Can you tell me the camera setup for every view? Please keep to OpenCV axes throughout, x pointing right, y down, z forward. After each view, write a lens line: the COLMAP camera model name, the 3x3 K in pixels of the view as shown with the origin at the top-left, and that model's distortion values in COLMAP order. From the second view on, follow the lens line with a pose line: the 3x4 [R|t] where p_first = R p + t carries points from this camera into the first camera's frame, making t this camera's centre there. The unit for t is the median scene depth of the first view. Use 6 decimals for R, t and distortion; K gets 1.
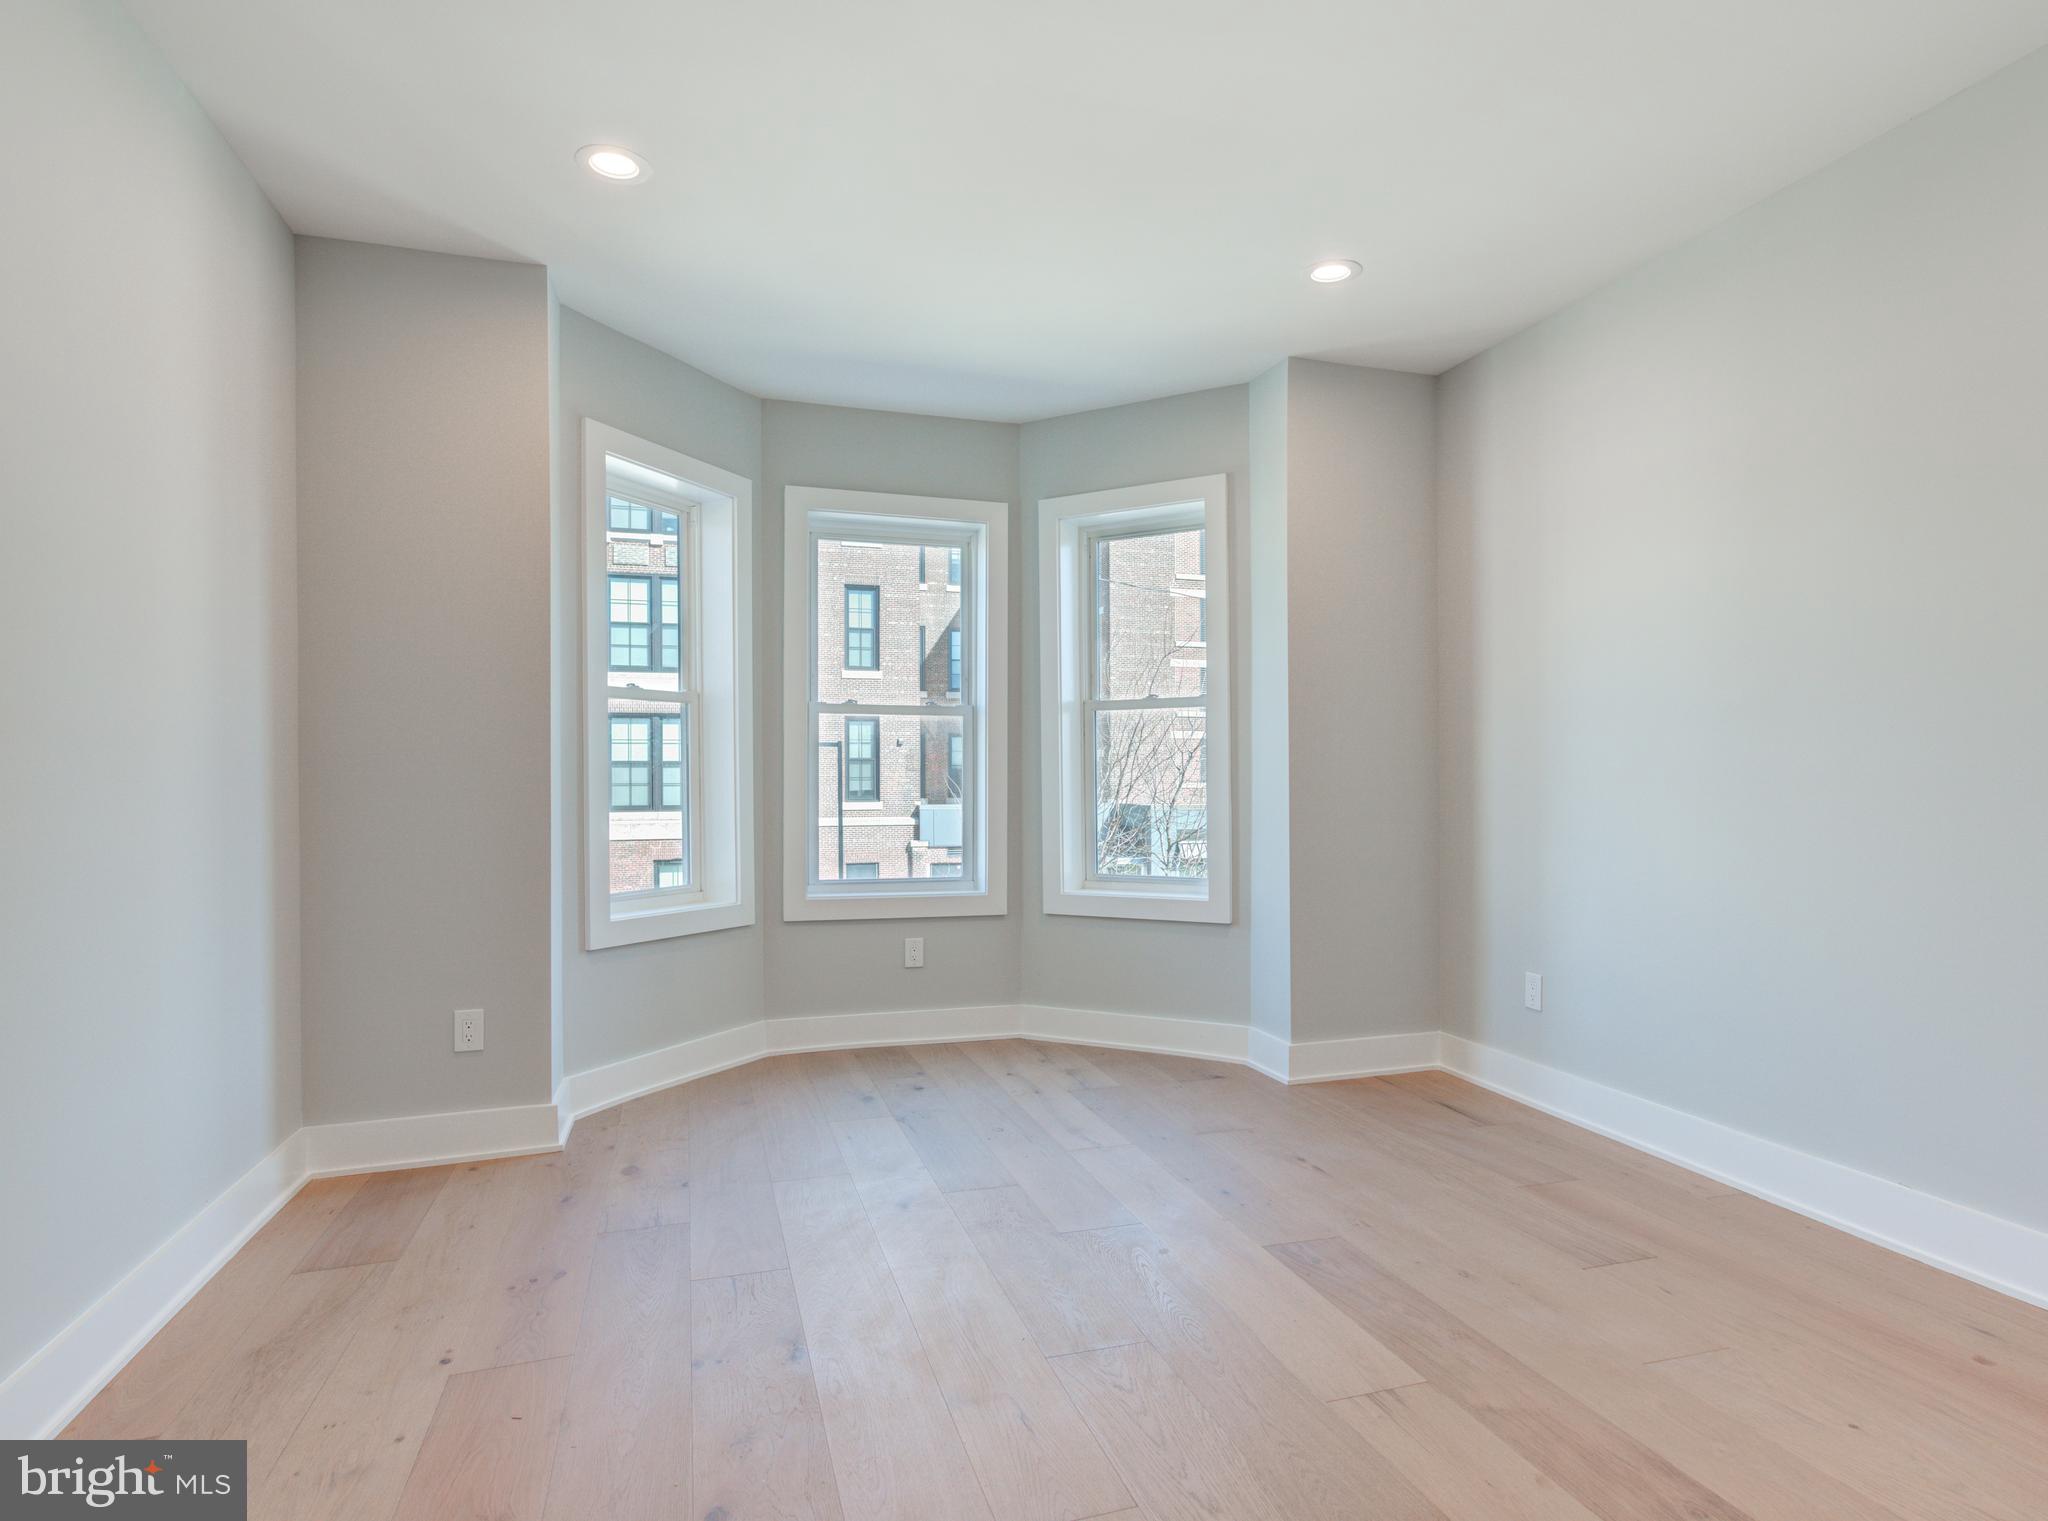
lens RADIAL K [[1124.1, 0, 1033.8], [0, 1124.1, 776.6], [0, 0, 1]] dist [-0.012046, 0.002310]
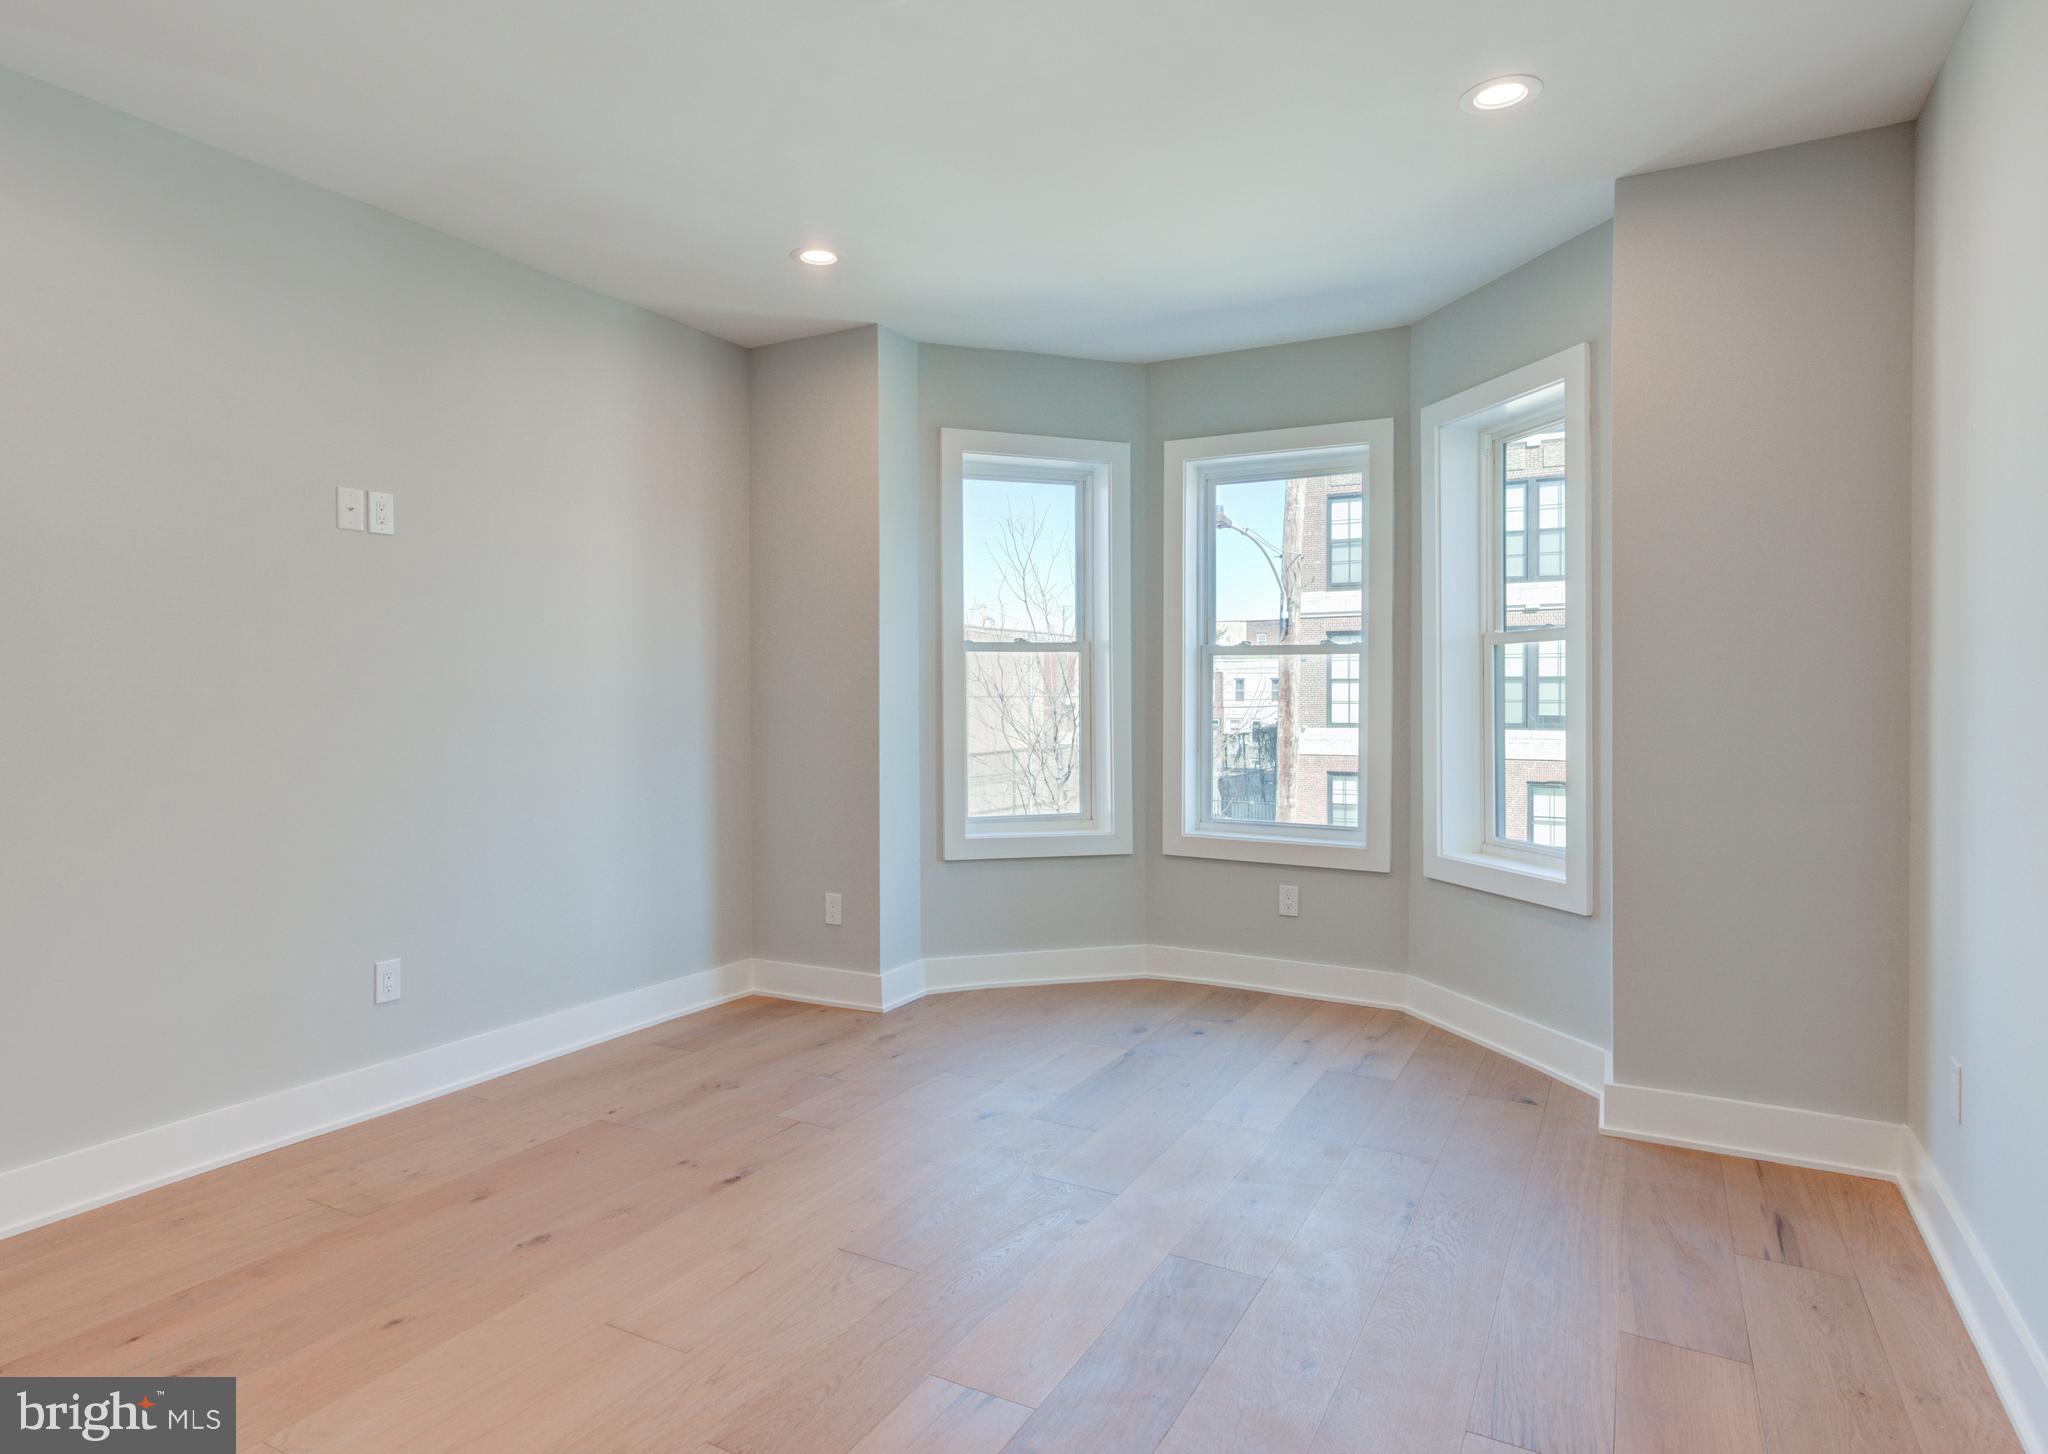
lens RADIAL K [[1155.8, 0, 1021.2], [0, 1155.8, 708.4], [0, 0, 1]] dist [-0.008452, 0.001391]
pose [[0.681618, 0.012040, -0.731609, 0.512311], [0.001357, 0.999842, 0.017718, -0.030611], [0.731707, -0.013070, 0.681494, 0.169245]]
